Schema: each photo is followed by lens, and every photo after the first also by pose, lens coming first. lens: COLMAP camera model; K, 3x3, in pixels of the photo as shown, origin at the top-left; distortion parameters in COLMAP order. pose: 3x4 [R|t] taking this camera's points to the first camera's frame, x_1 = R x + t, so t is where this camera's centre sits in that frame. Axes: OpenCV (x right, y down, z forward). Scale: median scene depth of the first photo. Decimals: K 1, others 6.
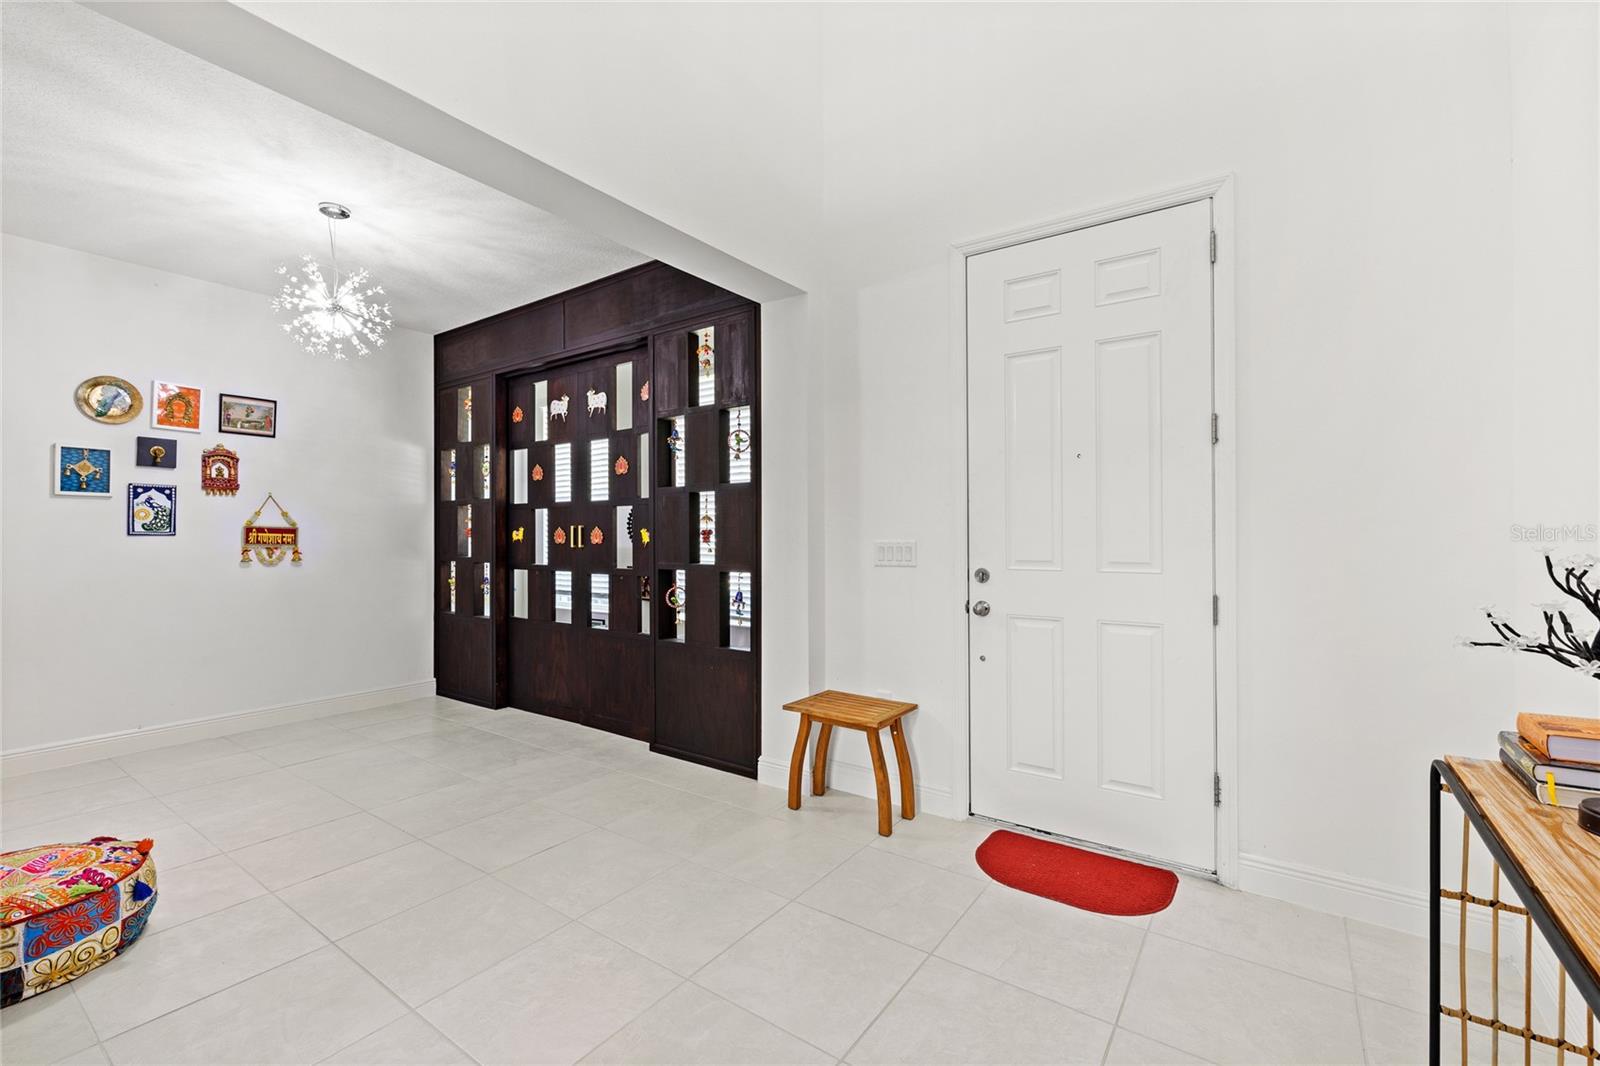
lens RADIAL K [[686.1, 0, 793.4], [0, 686.1, 530.8], [0, 0, 1]] dist [0.010161, -0.000275]
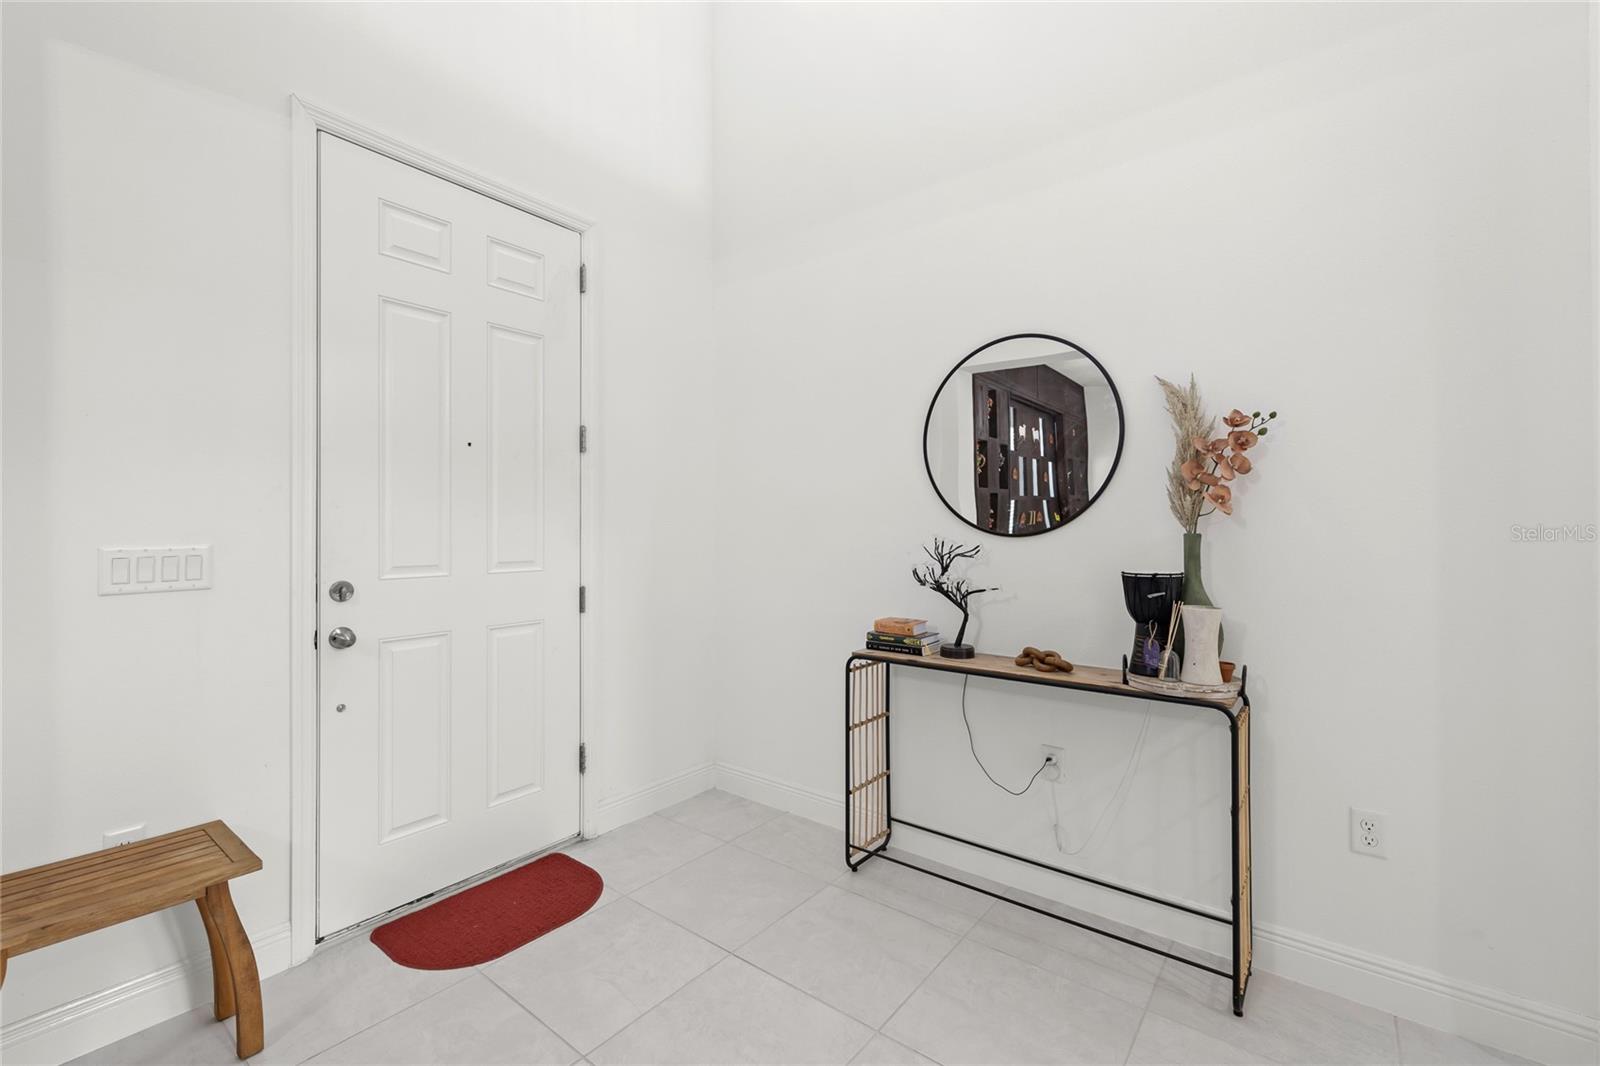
lens RADIAL K [[686.1, 0, 791.3], [0, 686.1, 525.1], [0, 0, 1]] dist [0.010161, -0.000275]
pose [[0.062503, 0.006566, 0.998023, -0.424944], [-0.000207, 0.999978, -0.006566, 0.000789], [-0.998045, 0.000204, 0.062503, 0.508584]]
